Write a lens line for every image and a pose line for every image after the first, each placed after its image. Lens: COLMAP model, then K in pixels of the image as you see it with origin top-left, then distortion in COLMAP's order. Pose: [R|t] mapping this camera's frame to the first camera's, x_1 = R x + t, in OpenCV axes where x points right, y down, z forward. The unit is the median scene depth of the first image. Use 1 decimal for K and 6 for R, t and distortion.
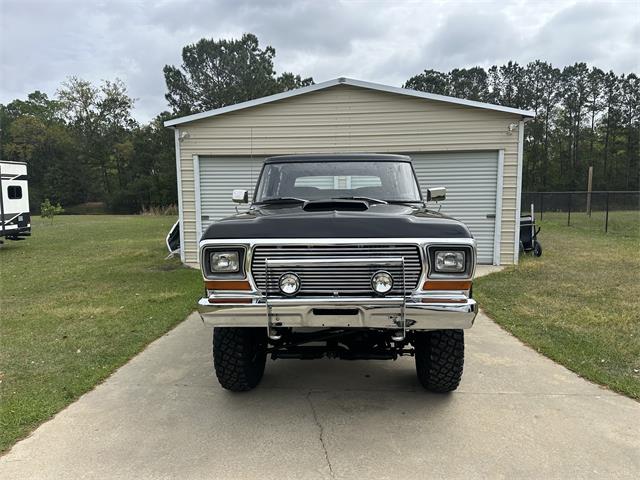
lens RADIAL K [[449.1, 0, 320.7], [0, 449.1, 235.2], [0, 0, 1]] dist [0.039912, -0.050105]
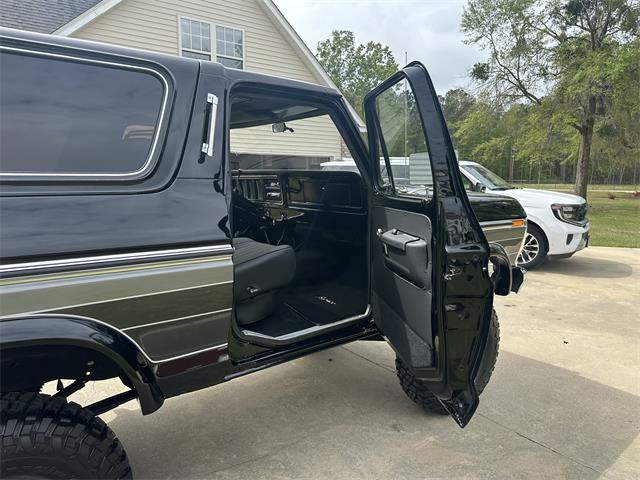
lens RADIAL K [[449.1, 0, 316.3], [0, 449.1, 245.2], [0, 0, 1]] dist [0.039912, -0.050105]
pose [[-0.666995, -0.102817, 0.737934, -0.620088], [0.070724, 0.977223, 0.200083, -0.135470], [-0.741698, 0.185644, -0.644531, 1.751871]]
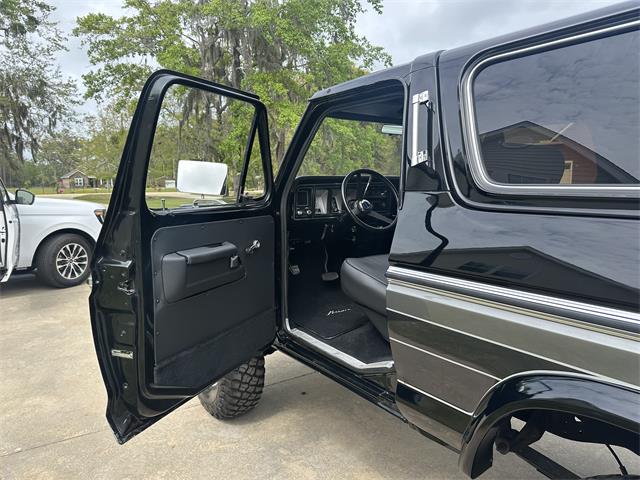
lens RADIAL K [[449.1, 0, 323.6], [0, 449.1, 242.7], [0, 0, 1]] dist [0.039912, -0.050105]
pose [[-0.779345, 0.099309, -0.618675, 0.625175], [-0.044241, 0.976175, 0.212425, -0.158029], [0.625031, 0.192923, -0.756384, 1.761363]]
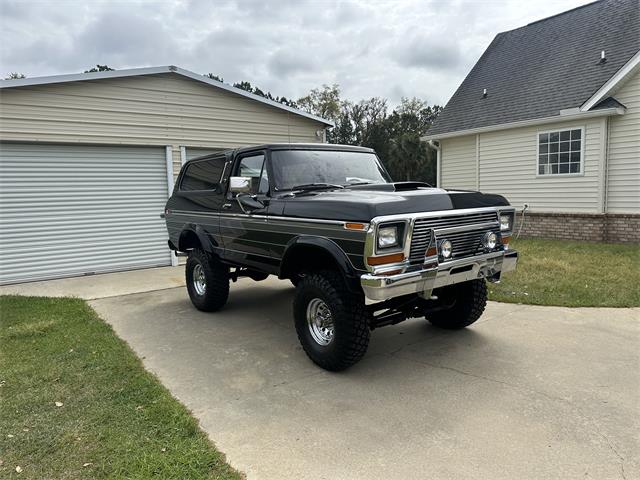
lens RADIAL K [[449.1, 0, 320.3], [0, 449.1, 234.3], [0, 0, 1]] dist [0.039912, -0.050105]
pose [[0.763263, -0.072925, 0.641960, -0.869720], [0.080727, 0.996587, 0.017229, 0.018434], [-0.641025, 0.038673, 0.766545, 0.246332]]
